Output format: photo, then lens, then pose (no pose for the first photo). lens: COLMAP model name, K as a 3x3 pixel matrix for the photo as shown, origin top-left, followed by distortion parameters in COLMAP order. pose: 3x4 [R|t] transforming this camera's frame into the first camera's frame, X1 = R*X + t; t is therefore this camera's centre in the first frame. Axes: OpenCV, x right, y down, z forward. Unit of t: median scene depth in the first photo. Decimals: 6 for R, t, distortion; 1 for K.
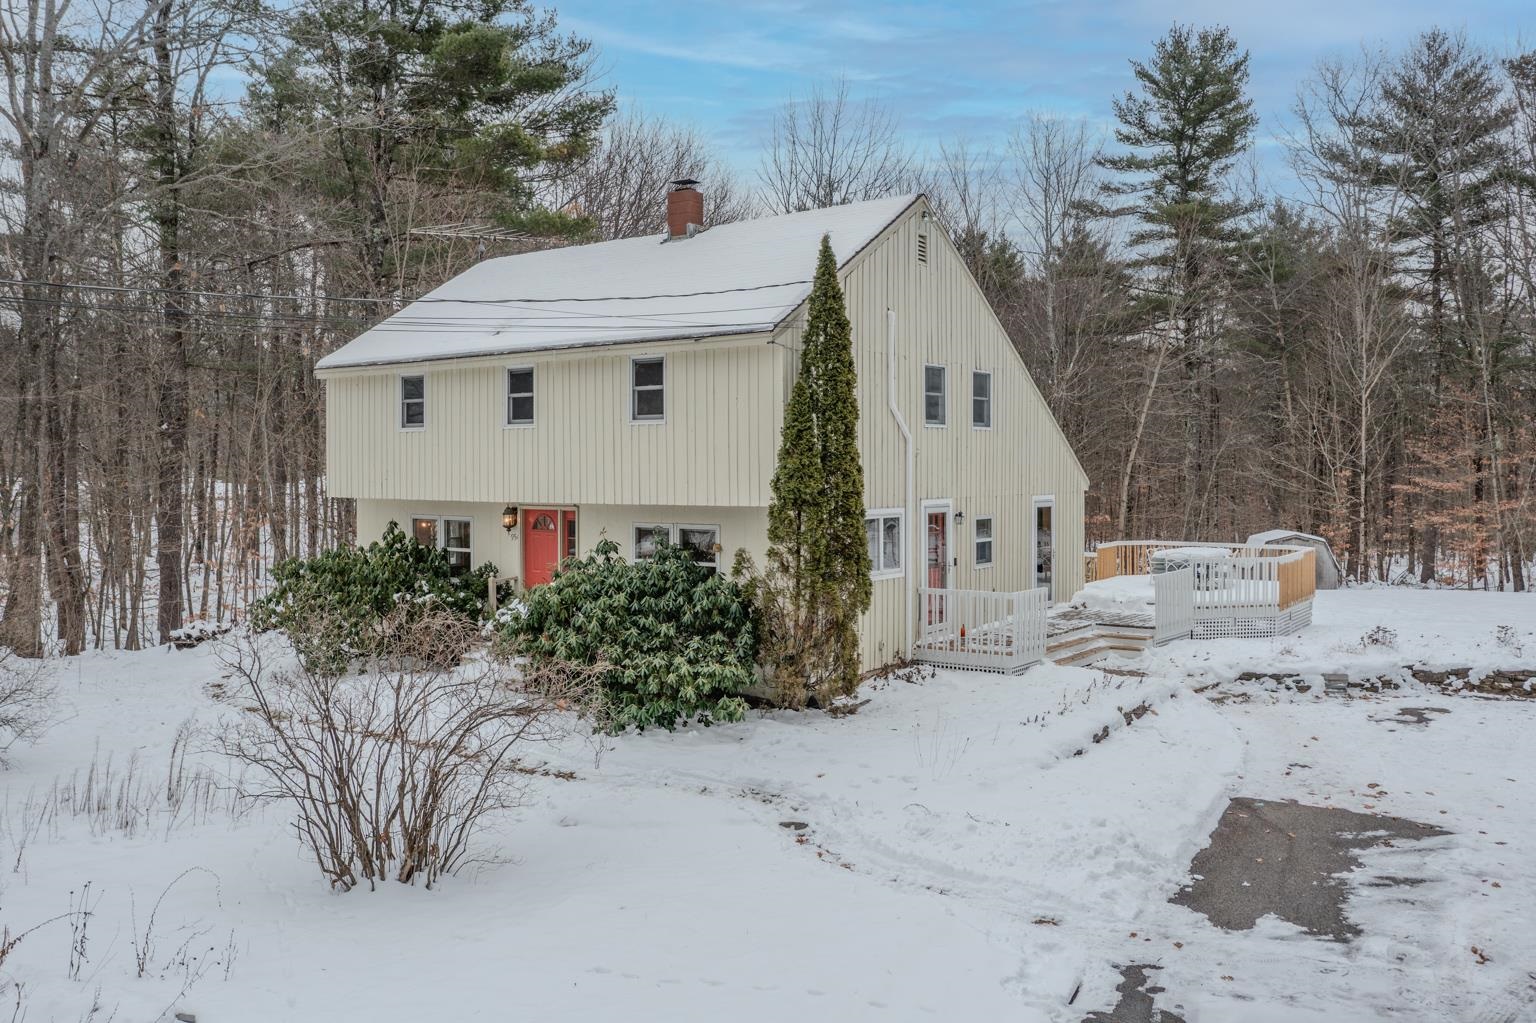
lens RADIAL K [[1208.0, 0, 770.0], [0, 1208.0, 514.3], [0, 0, 1]] dist [-0.017179, 0.010643]
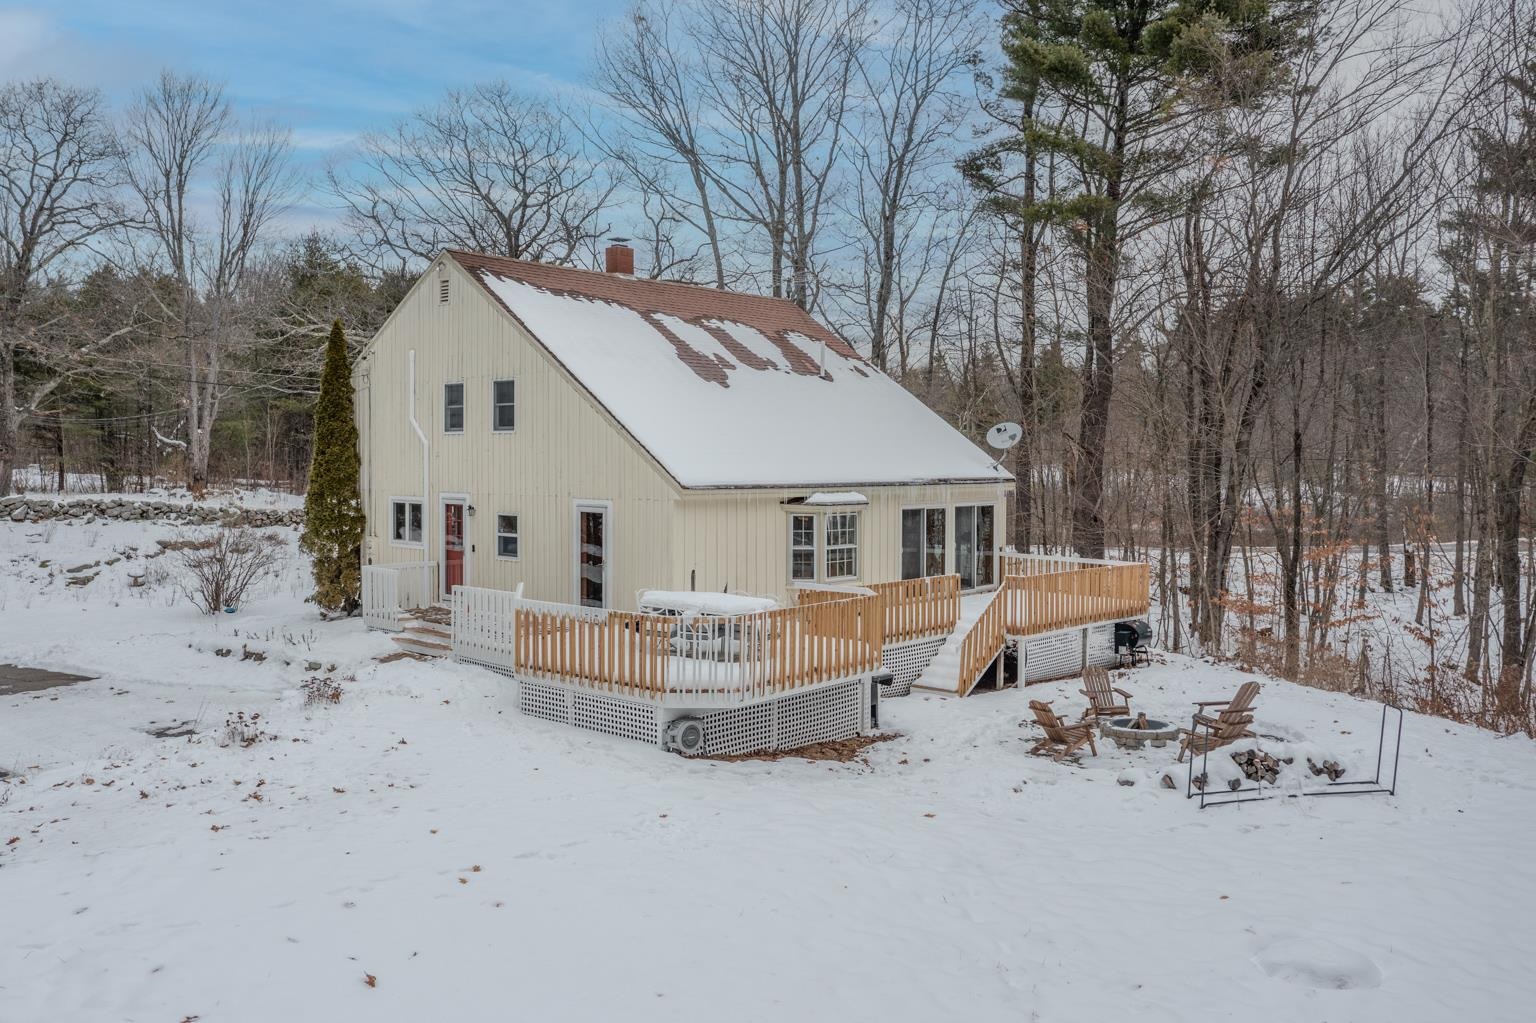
lens RADIAL K [[1208.0, 0, 761.5], [0, 1208.0, 516.9], [0, 0, 1]] dist [-0.017179, 0.010643]
pose [[-0.094213, 0.063004, -0.993556, 1.319151], [-0.038095, 0.997036, 0.066837, -0.081593], [0.994823, 0.044147, -0.091533, 1.420335]]
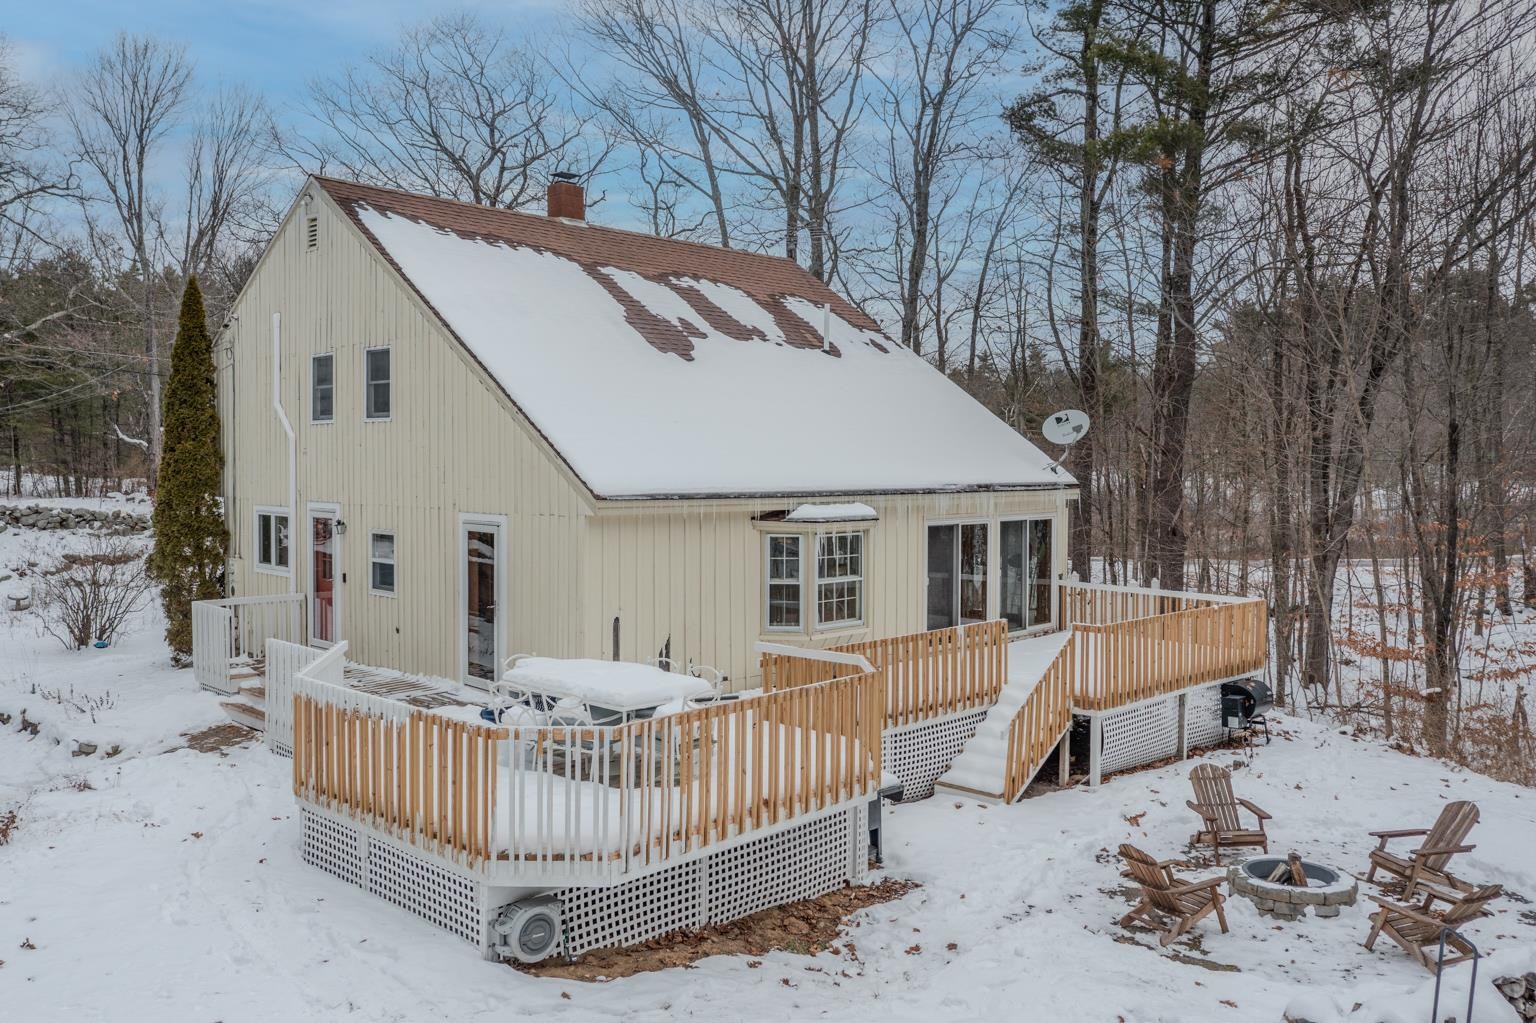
lens RADIAL K [[1208.0, 0, 766.4], [0, 1208.0, 508.1], [0, 0, 1]] dist [-0.017179, 0.010643]
pose [[-0.127862, 0.053486, -0.990349, 0.991600], [-0.037807, 0.997556, 0.058757, -0.074153], [0.991071, 0.044955, -0.125527, 1.443183]]
